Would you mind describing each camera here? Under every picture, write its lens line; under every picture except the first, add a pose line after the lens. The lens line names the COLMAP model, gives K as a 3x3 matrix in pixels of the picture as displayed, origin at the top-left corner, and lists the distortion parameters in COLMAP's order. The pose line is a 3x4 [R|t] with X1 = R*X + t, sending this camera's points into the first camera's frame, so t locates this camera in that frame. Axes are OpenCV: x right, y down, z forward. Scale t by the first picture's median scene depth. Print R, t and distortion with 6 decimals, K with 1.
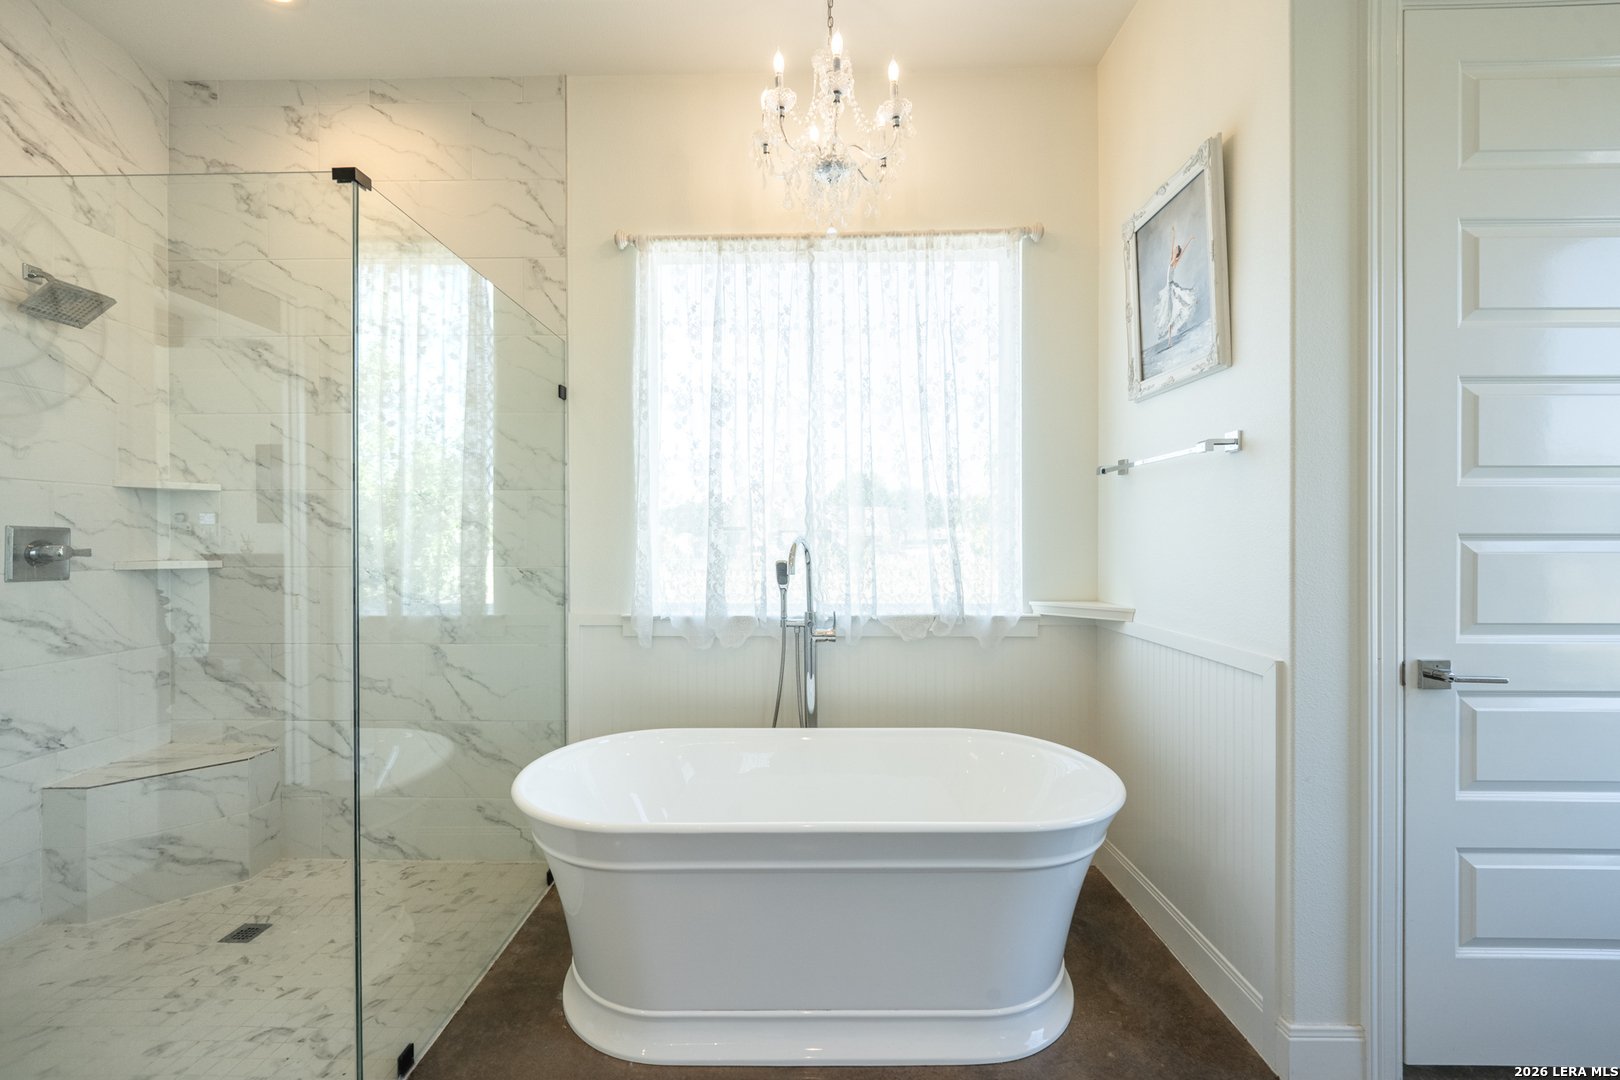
lens RADIAL K [[658.6, 0, 796.0], [0, 658.6, 544.7], [0, 0, 1]] dist [0.006262, -0.000174]
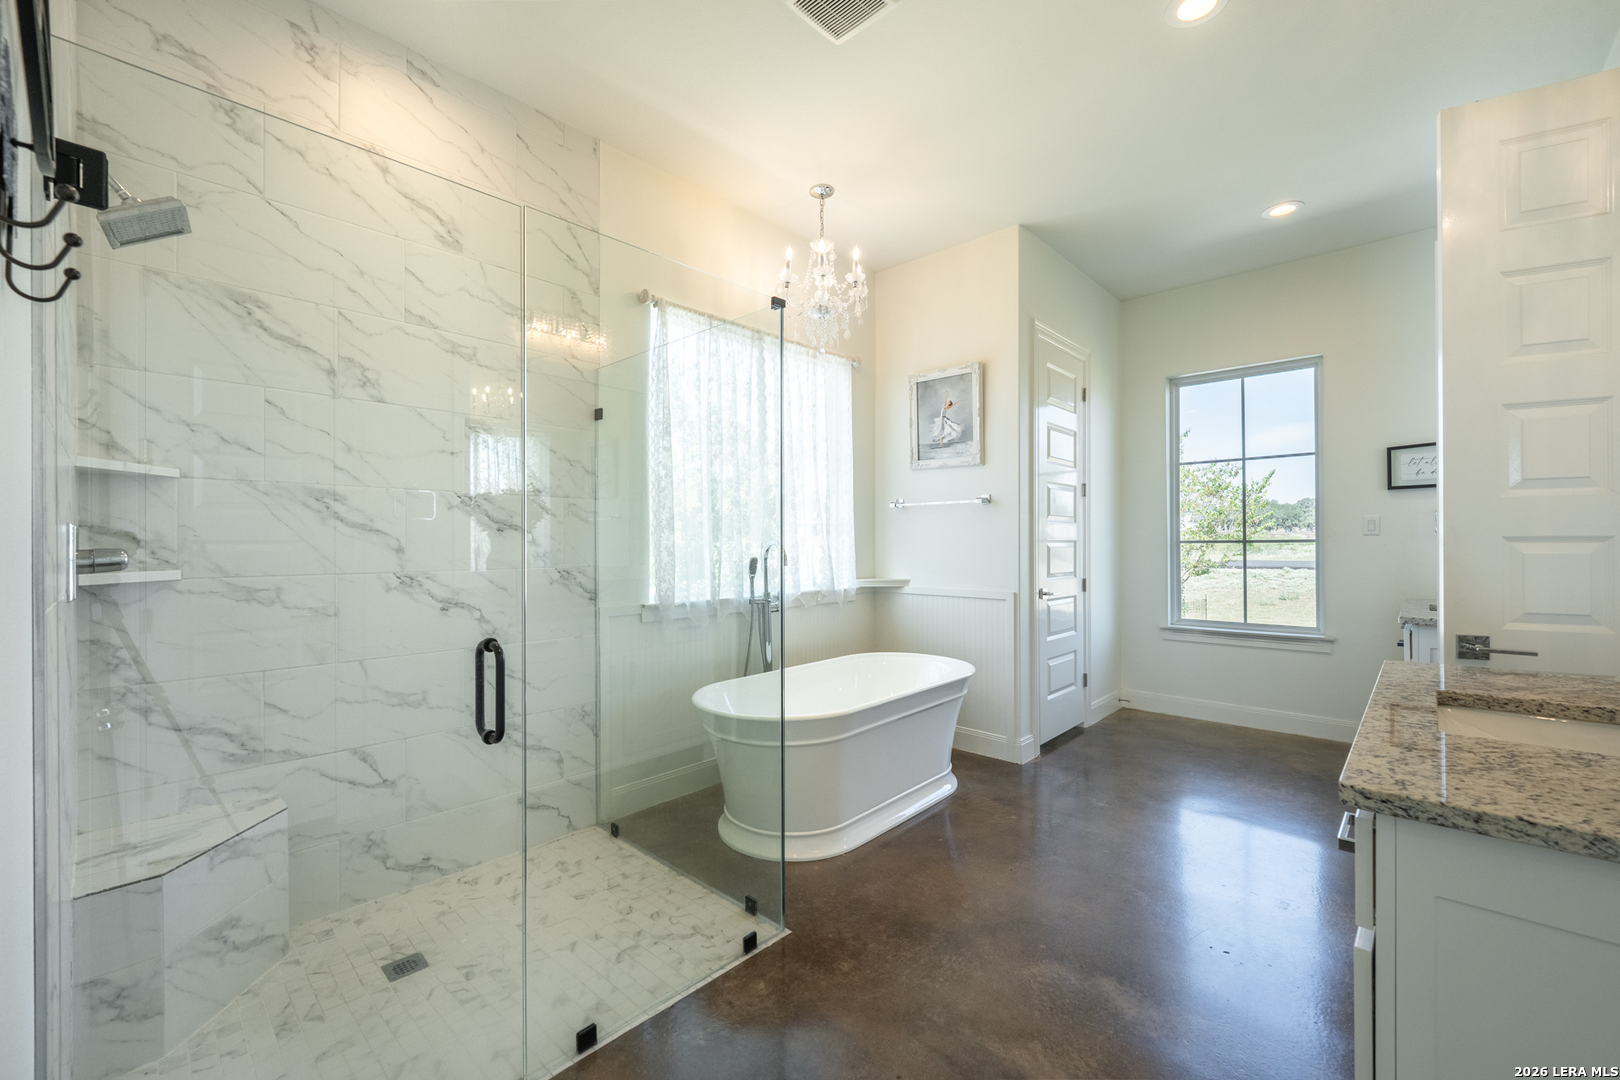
lens RADIAL K [[658.6, 0, 796.0], [0, 658.6, 544.7], [0, 0, 1]] dist [0.006262, -0.000174]
pose [[0.676583, -0.001909, 0.736364, -0.986803], [0.004598, 0.999988, -0.001633, -0.000753], [-0.736352, 0.004491, 0.676584, -0.028484]]
